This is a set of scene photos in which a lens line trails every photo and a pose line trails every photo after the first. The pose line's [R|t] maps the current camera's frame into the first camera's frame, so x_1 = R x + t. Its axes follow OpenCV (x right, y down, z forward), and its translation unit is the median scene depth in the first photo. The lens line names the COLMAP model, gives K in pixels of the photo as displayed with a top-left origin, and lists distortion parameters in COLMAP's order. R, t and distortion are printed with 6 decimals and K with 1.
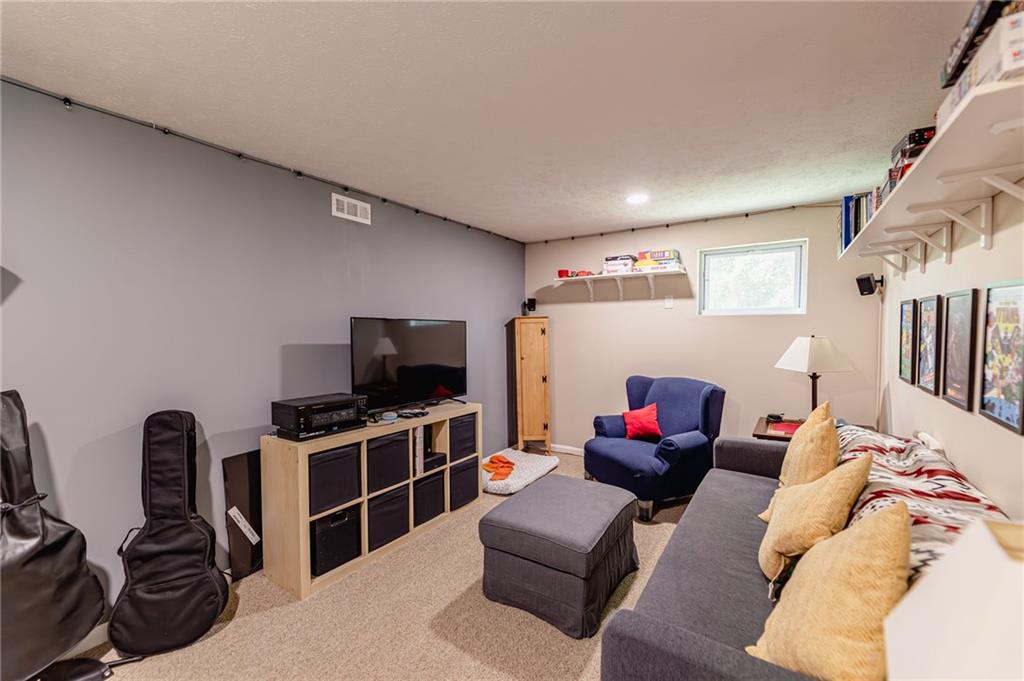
lens RADIAL K [[412.1, 0, 516.1], [0, 412.1, 341.1], [0, 0, 1]] dist [0.001737, 0.000027]
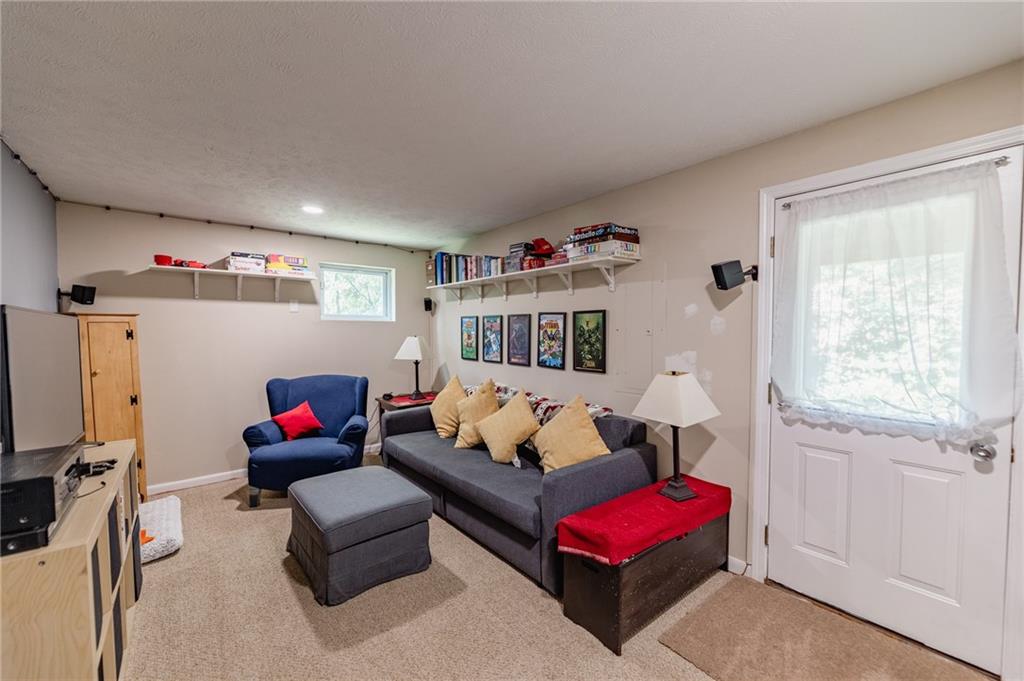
lens RADIAL K [[412.1, 0, 510.2], [0, 412.1, 335.0], [0, 0, 1]] dist [0.001737, 0.000027]
pose [[0.307491, -0.004341, 0.951541, -0.470110], [0.028786, 0.999574, -0.004742, 0.000368], [-0.951115, 0.028849, 0.307485, 0.156066]]
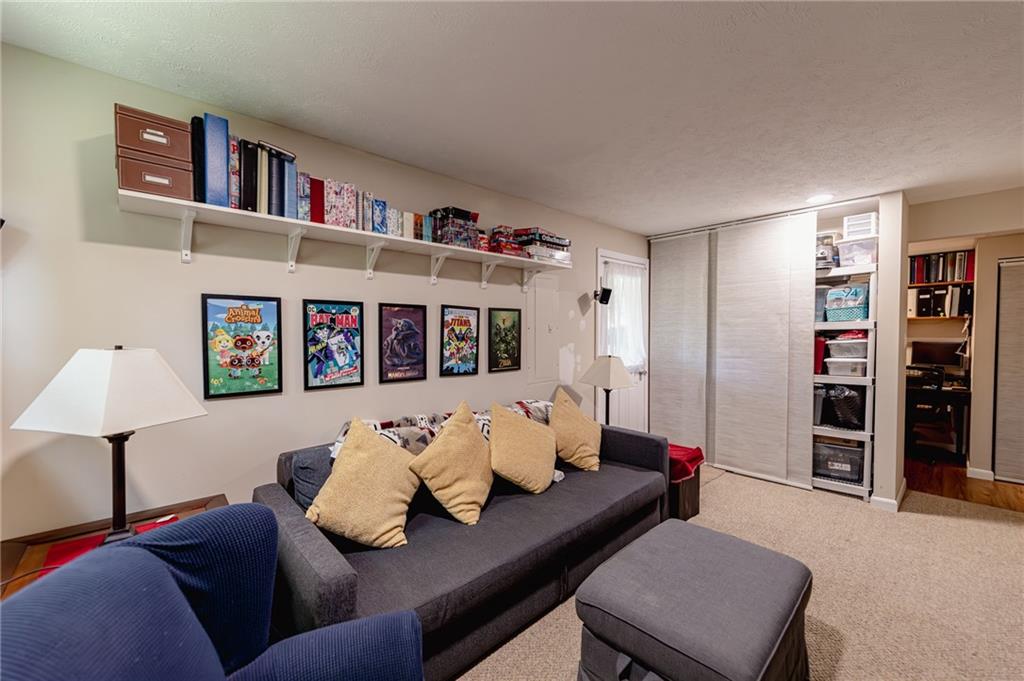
lens RADIAL K [[412.1, 0, 511.1], [0, 412.1, 339.3], [0, 0, 1]] dist [0.001737, 0.000027]
pose [[-0.972389, -0.004244, 0.233328, 0.156498], [0.009838, 0.998200, 0.059158, -0.034260], [-0.233159, 0.059820, -0.970597, 1.025536]]
